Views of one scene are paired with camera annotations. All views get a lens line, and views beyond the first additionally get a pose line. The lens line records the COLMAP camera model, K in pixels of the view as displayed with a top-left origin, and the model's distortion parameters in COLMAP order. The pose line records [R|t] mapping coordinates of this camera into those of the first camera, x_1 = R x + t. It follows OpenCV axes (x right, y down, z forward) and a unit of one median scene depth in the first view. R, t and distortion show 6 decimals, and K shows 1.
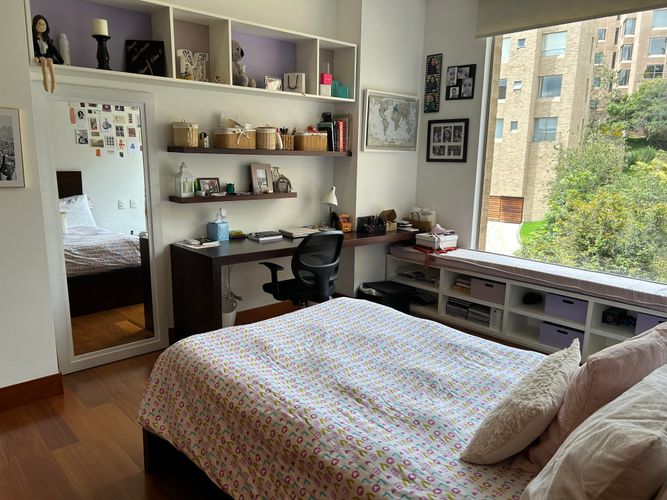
lens RADIAL K [[504.5, 0, 337.1], [0, 504.5, 250.9], [0, 0, 1]] dist [0.046407, -0.038672]
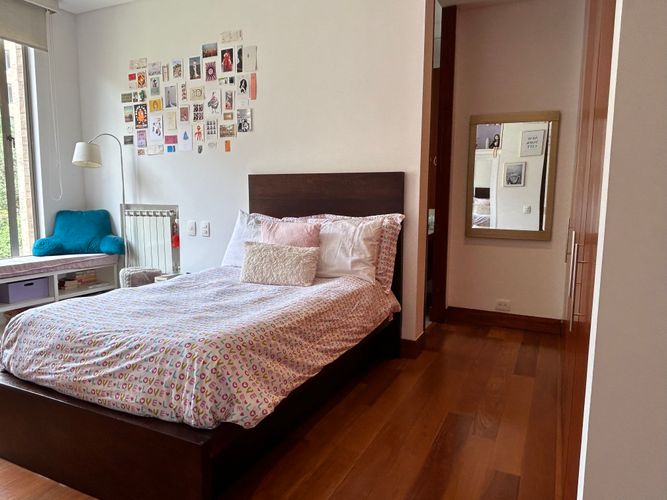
lens RADIAL K [[479.9, 0, 329.6], [0, 479.9, 249.7], [0, 0, 1]] dist [-0.002444, -0.006853]
pose [[-0.374508, -0.134631, 0.917397, -0.528371], [0.159193, 0.965375, 0.206659, -0.051284], [-0.913456, 0.223439, -0.340109, 0.498664]]
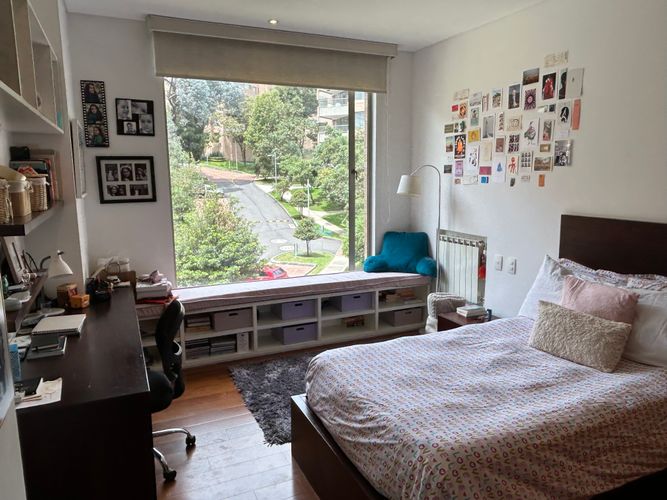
lens RADIAL K [[479.9, 0, 334.9], [0, 479.9, 247.8], [0, 0, 1]] dist [-0.002444, -0.006853]
pose [[0.304250, -0.173919, 0.936581, -0.502506], [0.190133, 0.974496, 0.119195, -0.134093], [-0.933424, 0.141810, 0.329558, 0.403172]]
